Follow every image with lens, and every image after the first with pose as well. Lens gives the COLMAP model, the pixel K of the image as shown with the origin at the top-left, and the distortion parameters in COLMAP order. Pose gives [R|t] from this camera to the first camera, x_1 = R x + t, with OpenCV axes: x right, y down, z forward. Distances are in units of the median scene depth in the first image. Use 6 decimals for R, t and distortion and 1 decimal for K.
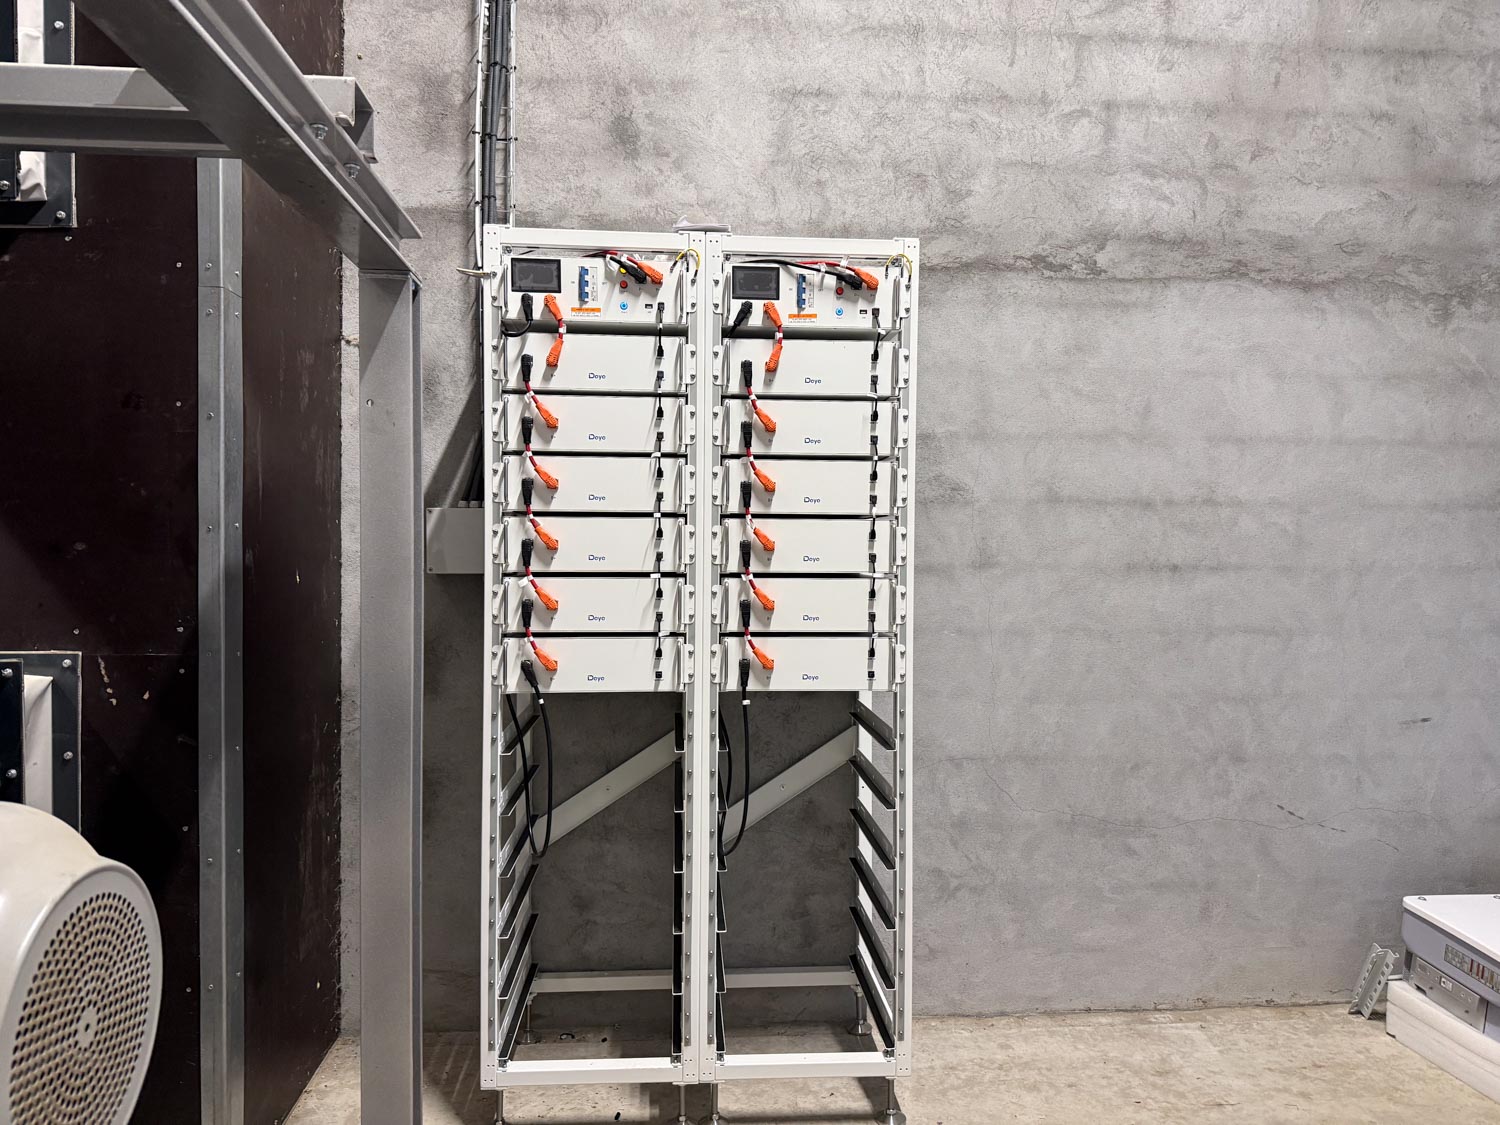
lens RADIAL K [[1069.3, 0, 751.6], [0, 1069.3, 558.9], [0, 0, 1]] dist [0.064838, -0.099699]
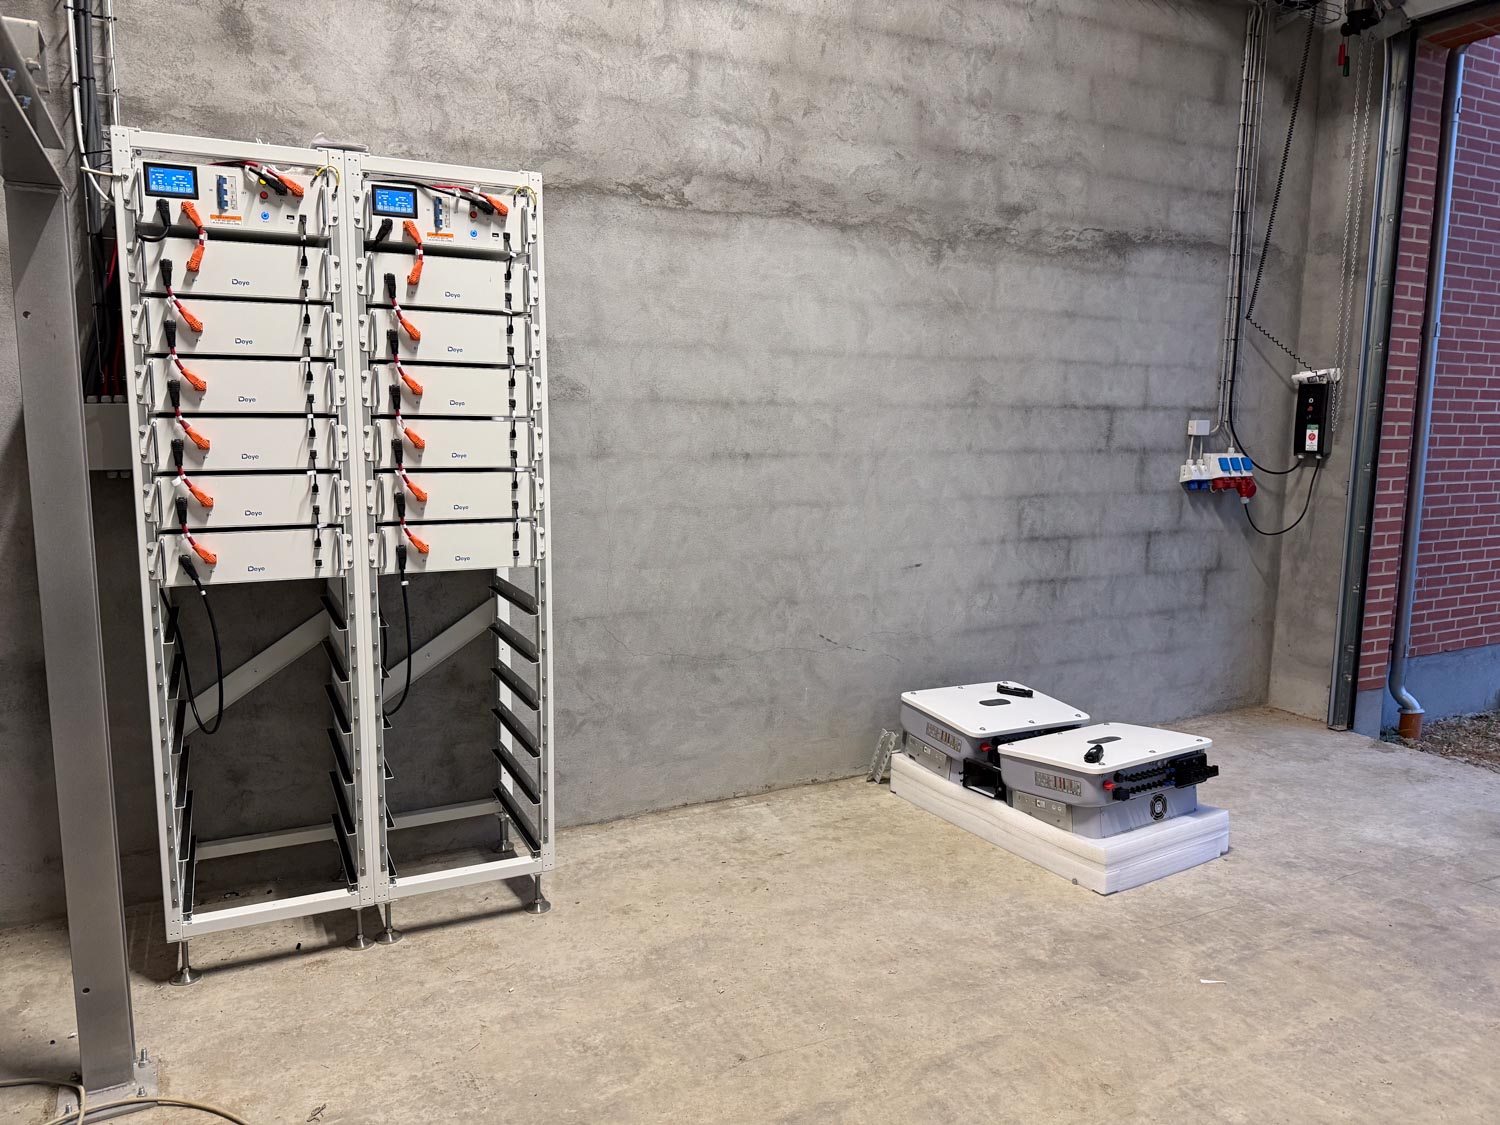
lens RADIAL K [[1069.3, 0, 751.6], [0, 1069.3, 558.9], [0, 0, 1]] dist [0.064838, -0.099699]
pose [[0.925087, -0.049478, 0.376518, -0.078574], [0.002841, 0.992350, 0.123422, -0.026436], [-0.379744, -0.113107, 0.918151, -0.160246]]
